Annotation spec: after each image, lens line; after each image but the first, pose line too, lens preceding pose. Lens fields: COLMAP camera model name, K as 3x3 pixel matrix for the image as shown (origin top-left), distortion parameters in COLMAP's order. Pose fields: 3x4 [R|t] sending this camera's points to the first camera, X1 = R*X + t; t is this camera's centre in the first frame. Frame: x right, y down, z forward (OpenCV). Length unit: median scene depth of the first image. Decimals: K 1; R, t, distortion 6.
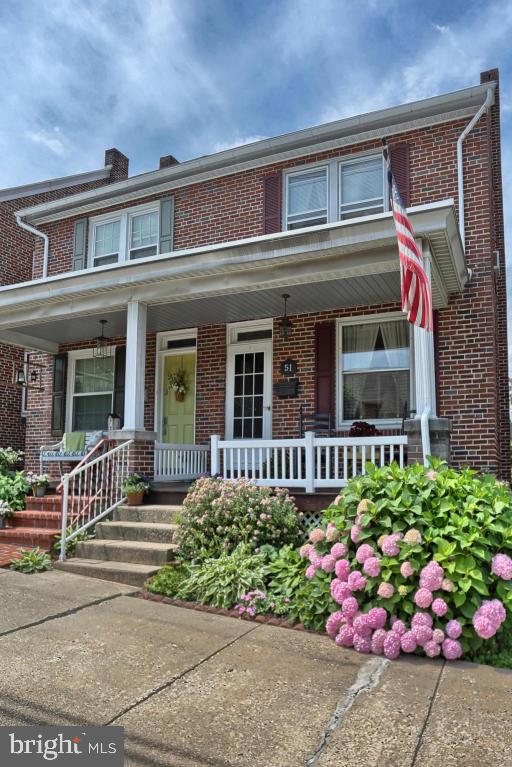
lens RADIAL K [[405.3, 0, 256.0], [0, 405.3, 383.5], [0, 0, 1]] dist [-0.050859, 0.017525]
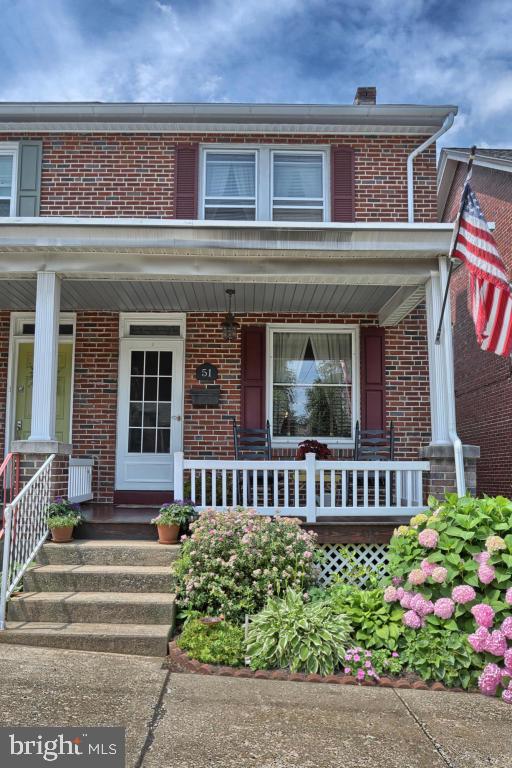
lens RADIAL K [[454.7, 0, 255.9], [0, 454.7, 389.4], [0, 0, 1]] dist [-0.023011, 0.001401]
pose [[0.944864, 0.071335, 0.319599, -0.142267], [-0.071245, 0.997387, -0.011990, 0.000729], [-0.319619, -0.011441, 0.947477, 0.046112]]
